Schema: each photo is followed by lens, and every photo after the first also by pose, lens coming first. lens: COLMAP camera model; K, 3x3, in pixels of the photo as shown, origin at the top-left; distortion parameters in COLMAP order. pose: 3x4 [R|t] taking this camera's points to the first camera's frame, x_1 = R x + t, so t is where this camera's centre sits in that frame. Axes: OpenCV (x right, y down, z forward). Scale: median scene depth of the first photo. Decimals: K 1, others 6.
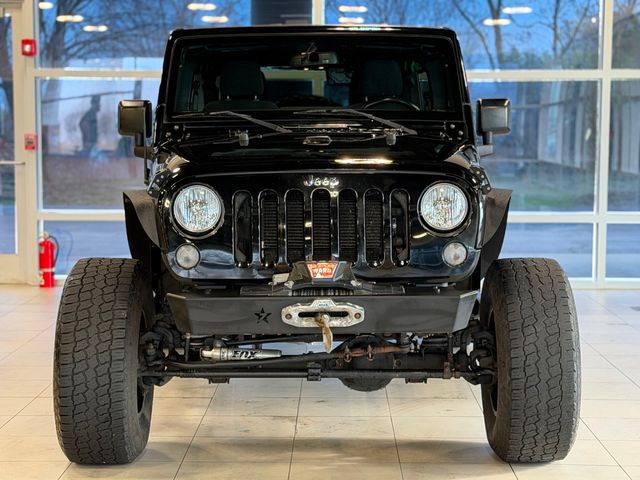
lens RADIAL K [[1312.0, 0, 320.8], [0, 1312.0, 241.1], [0, 0, 1]] dist [0.102766, 0.000000]
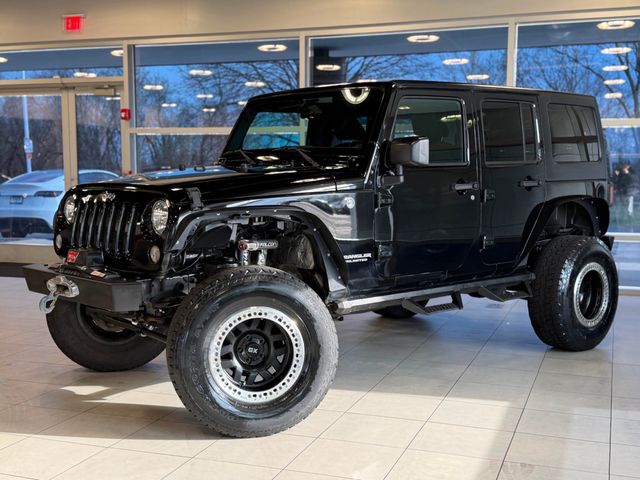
lens RADIAL K [[810.2, 0, 324.0], [0, 810.2, 241.4], [0, 0, 1]] dist [0.104638, 0.000000]
pose [[0.676524, 0.071527, -0.732939, 0.766810], [-0.071699, 0.996941, 0.031111, -0.038052], [0.732922, 0.031503, 0.679583, 0.541406]]
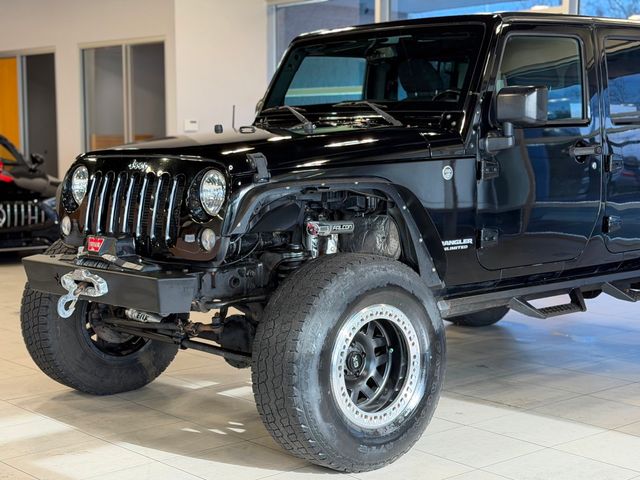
lens RADIAL K [[1094.7, 0, 318.8], [0, 1094.7, 240.3], [0, 0, 1]] dist [0.133746, 0.000000]
pose [[0.682592, 0.071400, -0.727303, 0.734550], [-0.065215, 0.997196, 0.036690, -0.025024], [0.727884, 0.022387, 0.685335, 0.456644]]
